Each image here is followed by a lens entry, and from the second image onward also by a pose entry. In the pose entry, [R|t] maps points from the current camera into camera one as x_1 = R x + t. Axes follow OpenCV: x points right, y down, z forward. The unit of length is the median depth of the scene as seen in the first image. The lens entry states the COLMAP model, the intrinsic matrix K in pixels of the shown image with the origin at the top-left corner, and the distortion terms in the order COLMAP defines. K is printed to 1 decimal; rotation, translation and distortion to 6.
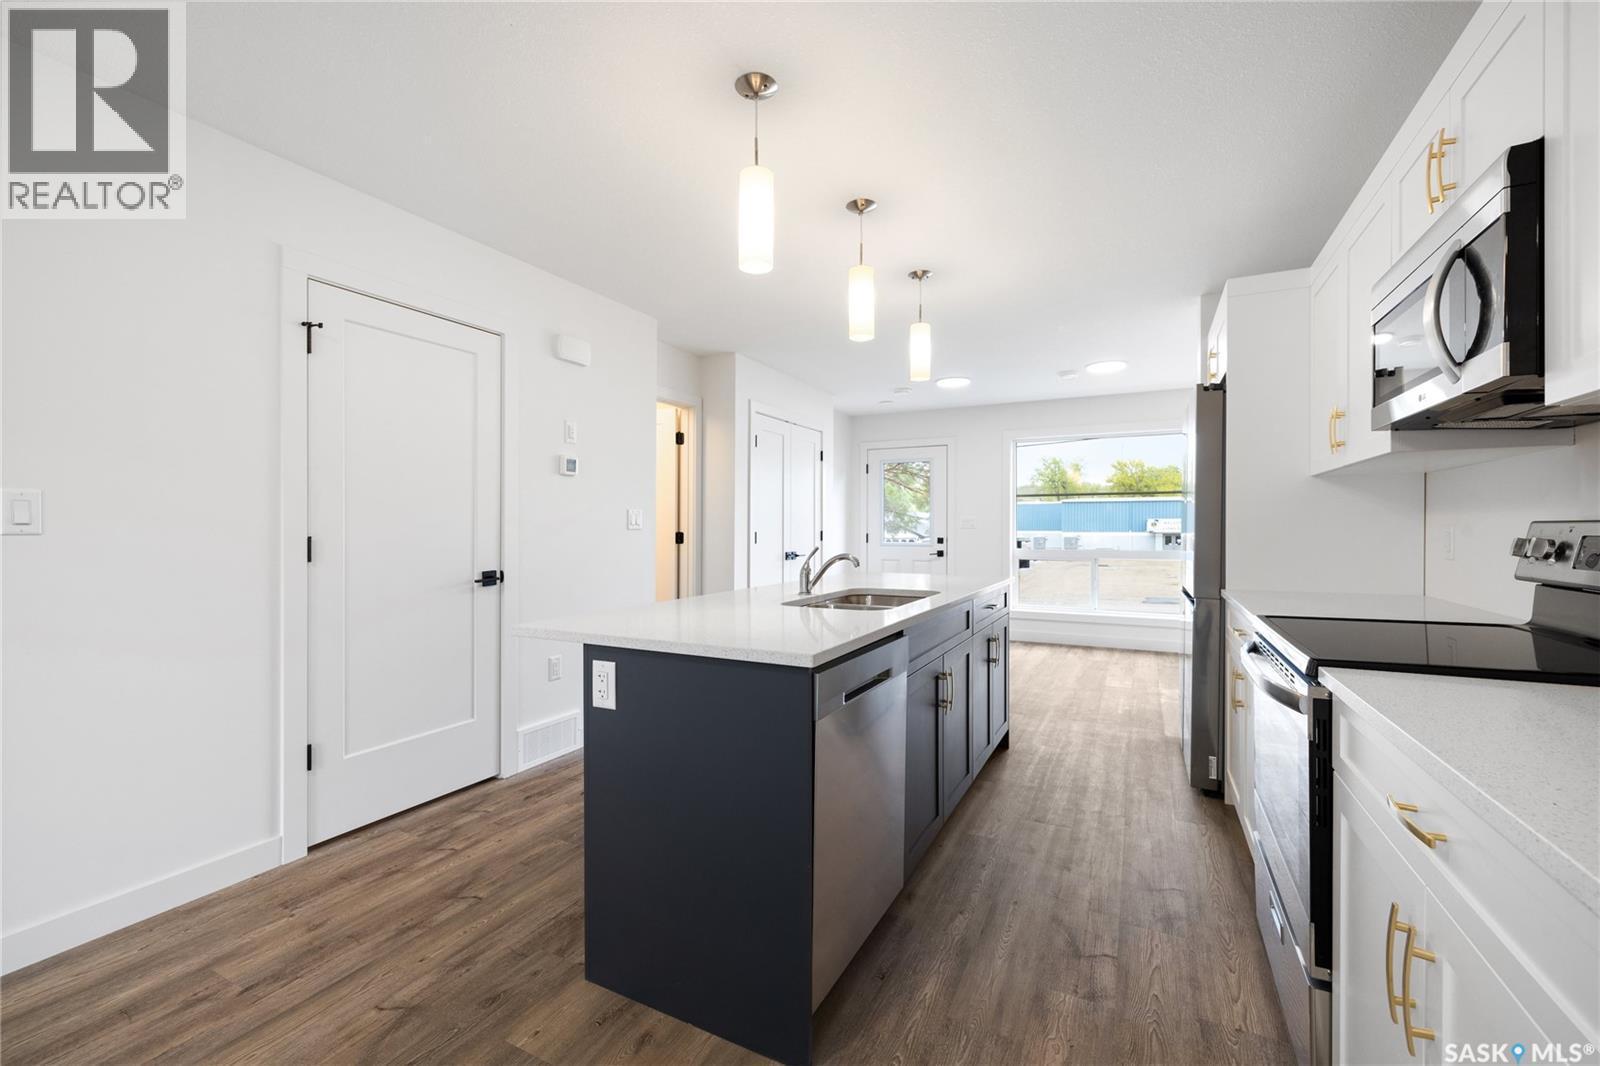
lens RADIAL K [[678.3, 0, 791.0], [0, 678.3, 532.5], [0, 0, 1]] dist [0.000665, 0.000086]
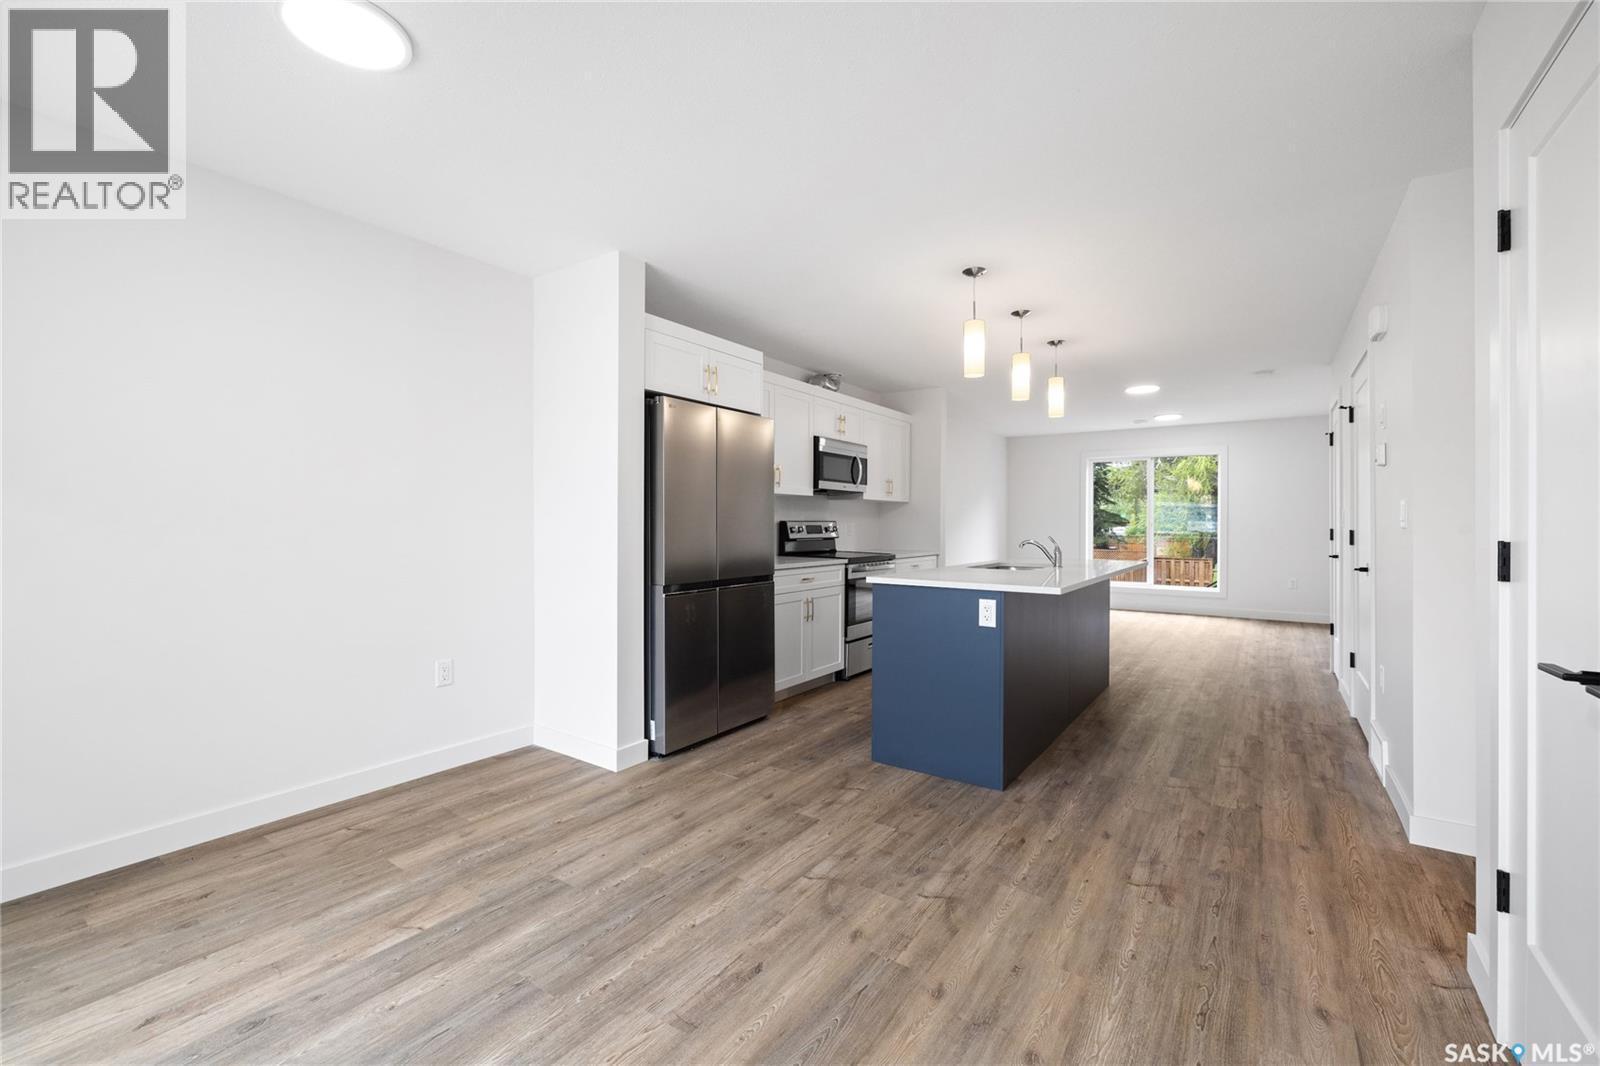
lens RADIAL K [[673.8, 0, 792.2], [0, 673.8, 522.8], [0, 0, 1]] dist [0.000779, 0.000090]
pose [[-0.991193, -0.002888, 0.132396, 0.440037], [-0.001859, 0.999967, 0.007900, -0.023662], [-0.132415, 0.007584, -0.991165, 2.743946]]
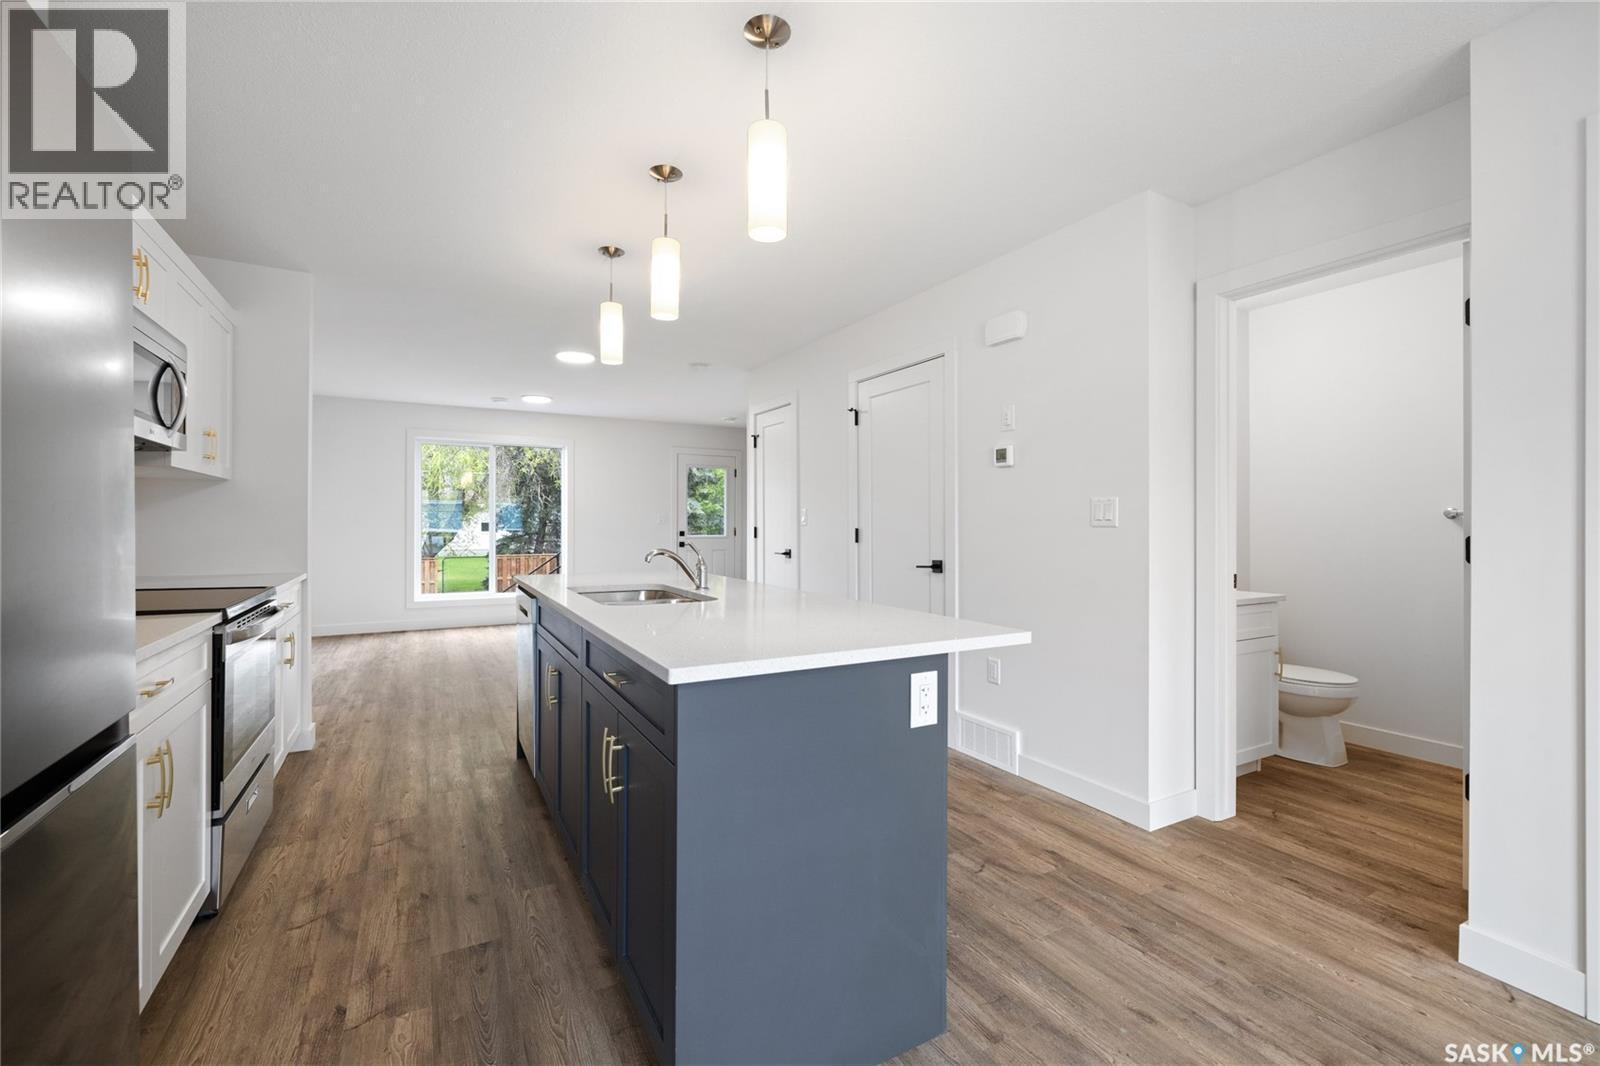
lens RADIAL K [[673.8, 0, 792.2], [0, 673.8, 522.8], [0, 0, 1]] dist [0.000779, 0.000090]
pose [[-0.555347, -0.001561, -0.831617, 0.820017], [-0.008488, 0.999957, 0.003792, -0.014665], [0.831576, 0.009165, -0.555336, 1.763098]]
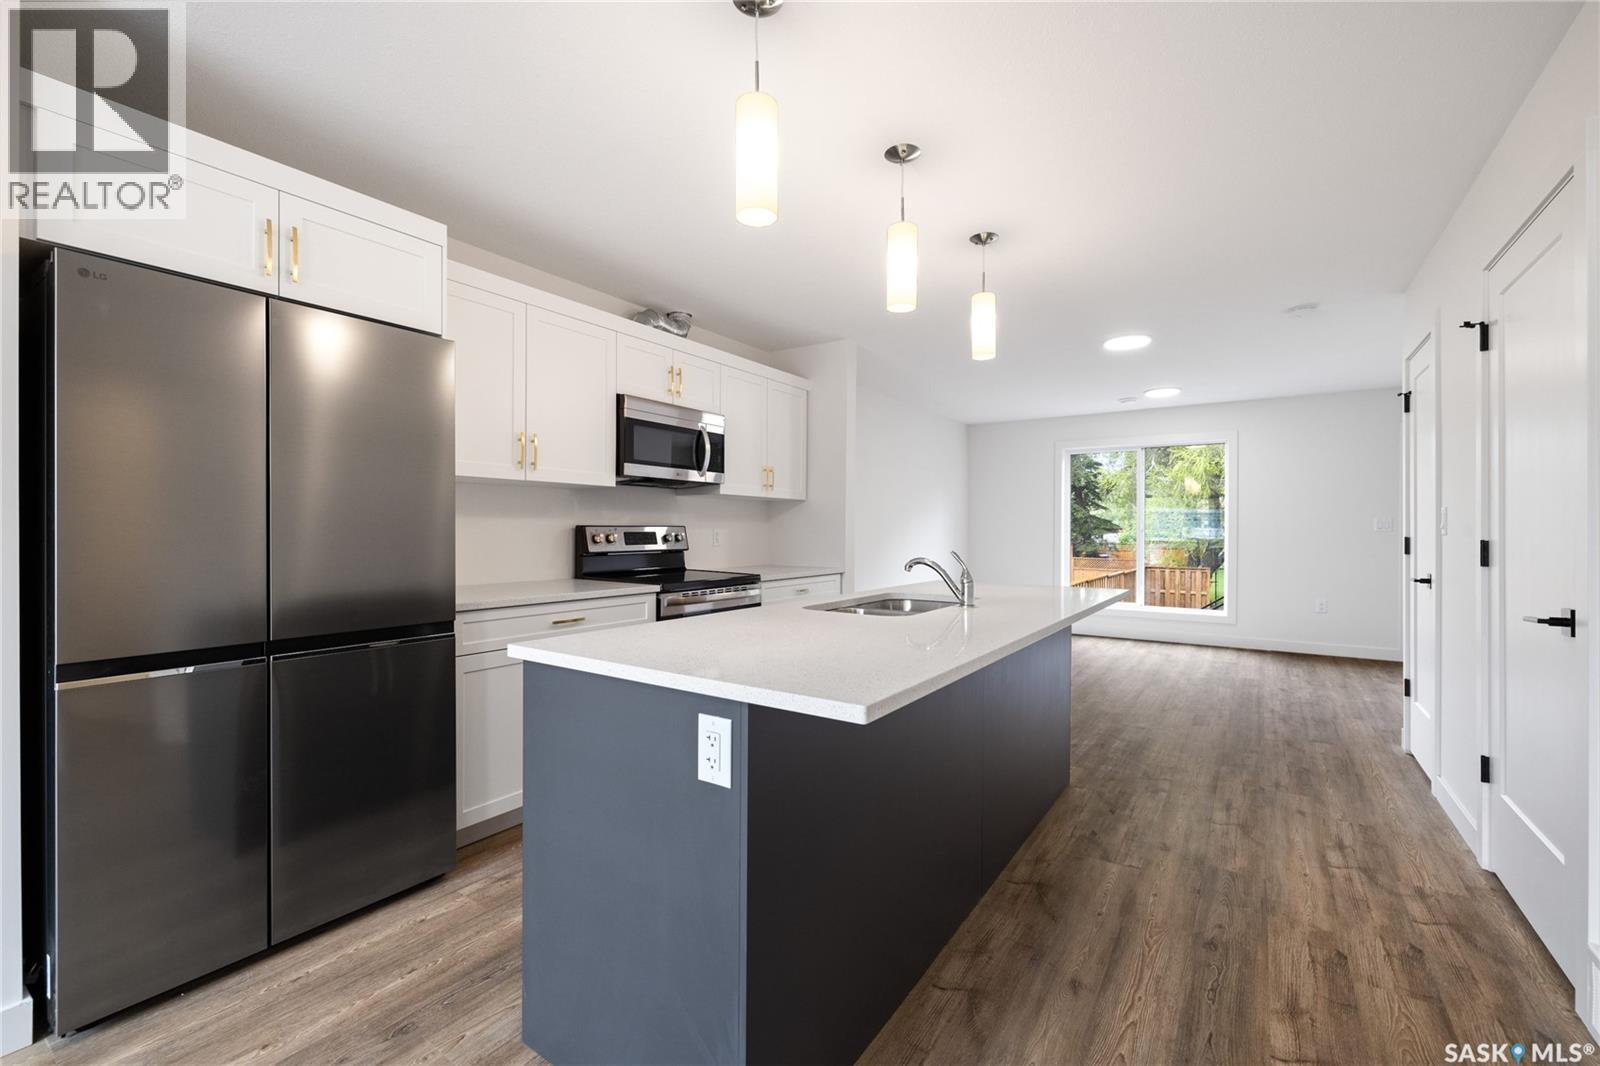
lens RADIAL K [[678.3, 0, 791.0], [0, 678.3, 532.5], [0, 0, 1]] dist [0.000665, 0.000086]
pose [[-0.992176, -0.002932, 0.124811, 0.143986], [-0.001456, 0.999928, 0.011919, -0.015779], [-0.124837, 0.011644, -0.992109, 1.994981]]
